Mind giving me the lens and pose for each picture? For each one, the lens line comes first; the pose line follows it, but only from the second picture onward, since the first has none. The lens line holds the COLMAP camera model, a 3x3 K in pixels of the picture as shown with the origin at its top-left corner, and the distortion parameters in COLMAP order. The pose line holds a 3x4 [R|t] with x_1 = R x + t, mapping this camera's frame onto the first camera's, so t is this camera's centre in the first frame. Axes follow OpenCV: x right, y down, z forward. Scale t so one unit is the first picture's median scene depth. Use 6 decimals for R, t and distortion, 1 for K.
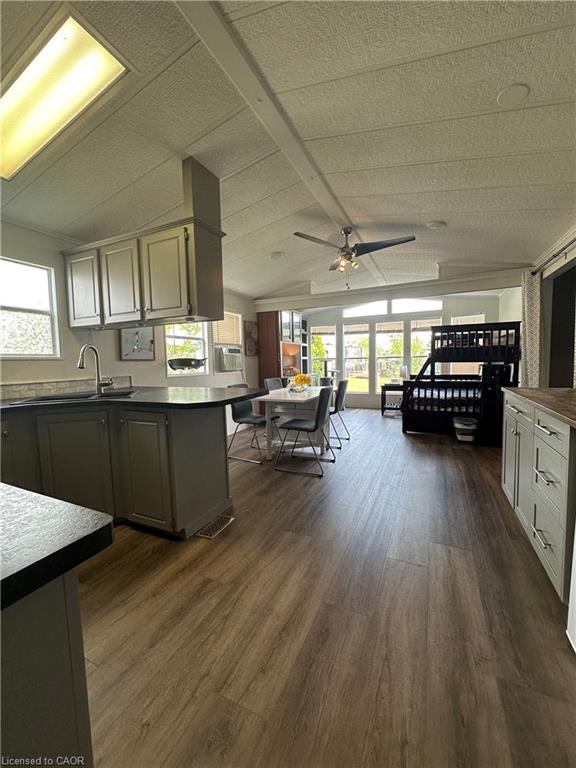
lens RADIAL K [[307.4, 0, 290.4], [0, 307.4, 382.2], [0, 0, 1]] dist [-0.003684, 0.000698]
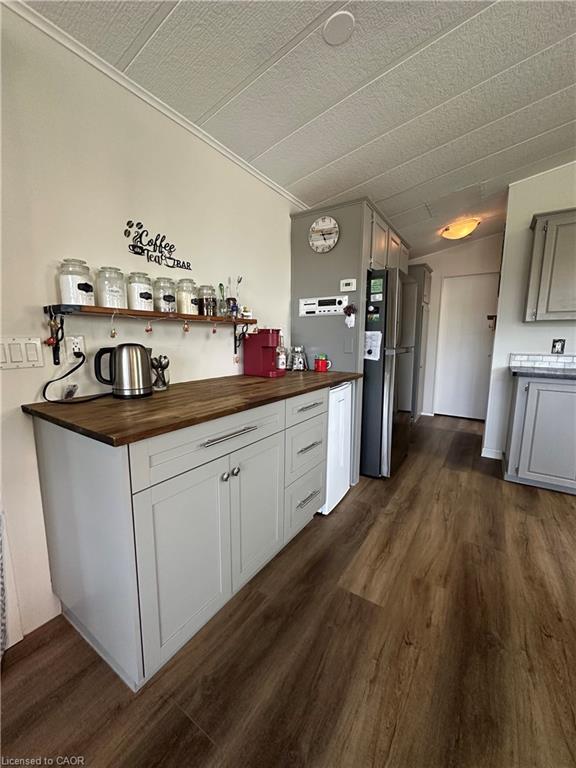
lens RADIAL K [[307.4, 0, 289.4], [0, 307.4, 383.4], [0, 0, 1]] dist [-0.003684, 0.000698]
pose [[-0.989164, -0.004863, 0.146737, 0.691255], [0.027447, 0.975706, 0.217360, -0.165087], [-0.144229, 0.219032, -0.964999, 1.942328]]
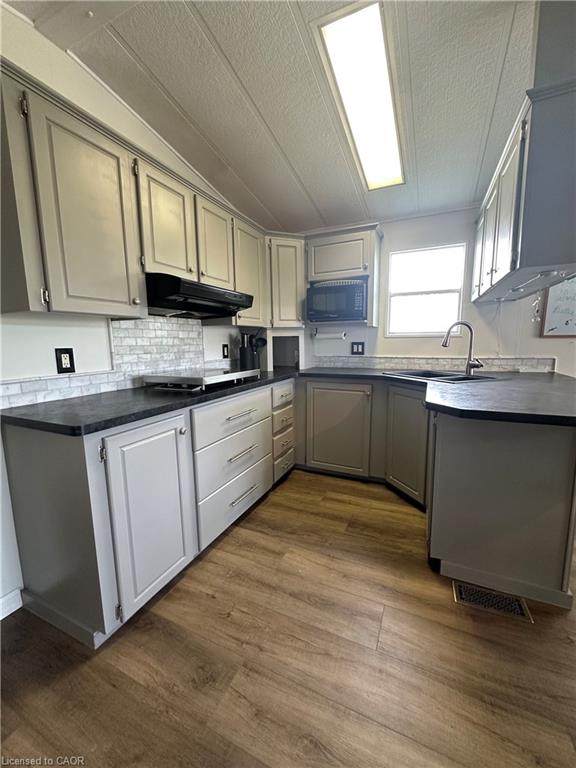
lens RADIAL K [[307.4, 0, 287.4], [0, 307.4, 383.2], [0, 0, 1]] dist [-0.003684, 0.000698]
pose [[-0.001971, 0.157973, -0.987441, 0.446106], [-0.059854, 0.985654, 0.157807, -0.080463], [0.998205, 0.059413, 0.007513, 0.743648]]
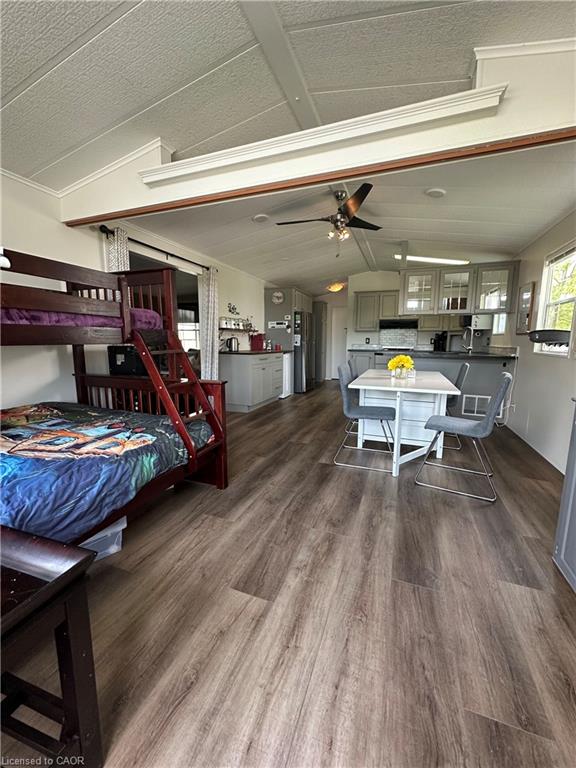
lens RADIAL K [[307.4, 0, 287.2], [0, 307.4, 385.2], [0, 0, 1]] dist [-0.003684, 0.000698]
pose [[-0.997674, 0.025538, -0.063197, 0.905010], [0.011287, 0.976258, 0.216315, -0.298906], [0.067220, 0.215099, -0.974276, 4.380750]]
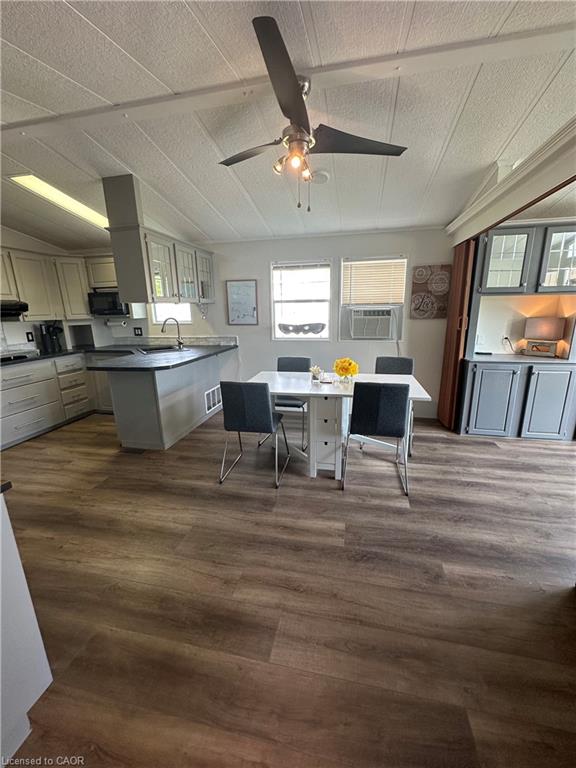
lens RADIAL K [[307.4, 0, 288.9], [0, 307.4, 383.7], [0, 0, 1]] dist [-0.003684, 0.000698]
pose [[0.221269, 0.249708, -0.942701, 1.670257], [-0.055922, 0.968321, 0.243368, -0.327626], [0.973608, -0.001132, 0.228223, 1.906172]]
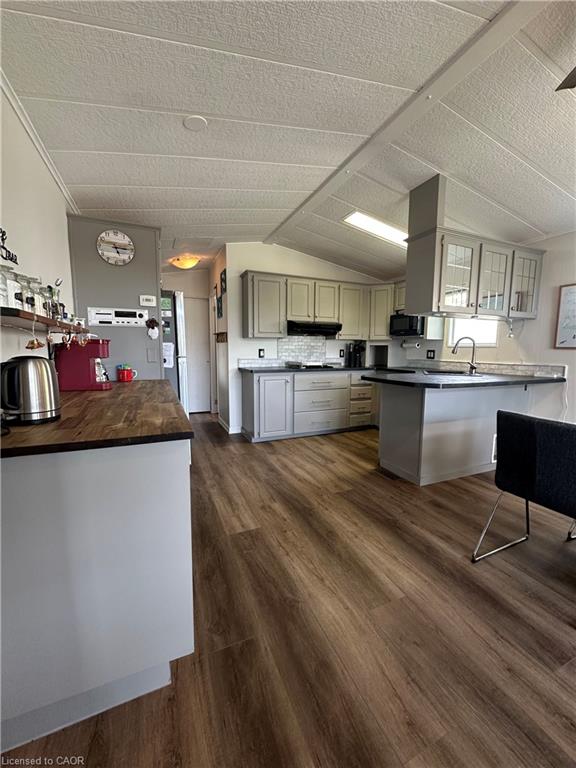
lens RADIAL K [[307.4, 0, 289.0], [0, 307.4, 383.5], [0, 0, 1]] dist [-0.003684, 0.000698]
pose [[-0.665151, 0.102243, -0.739676, 1.364767], [-0.046181, 0.983052, 0.177413, -0.188416], [0.745279, 0.152166, -0.649157, 2.048150]]
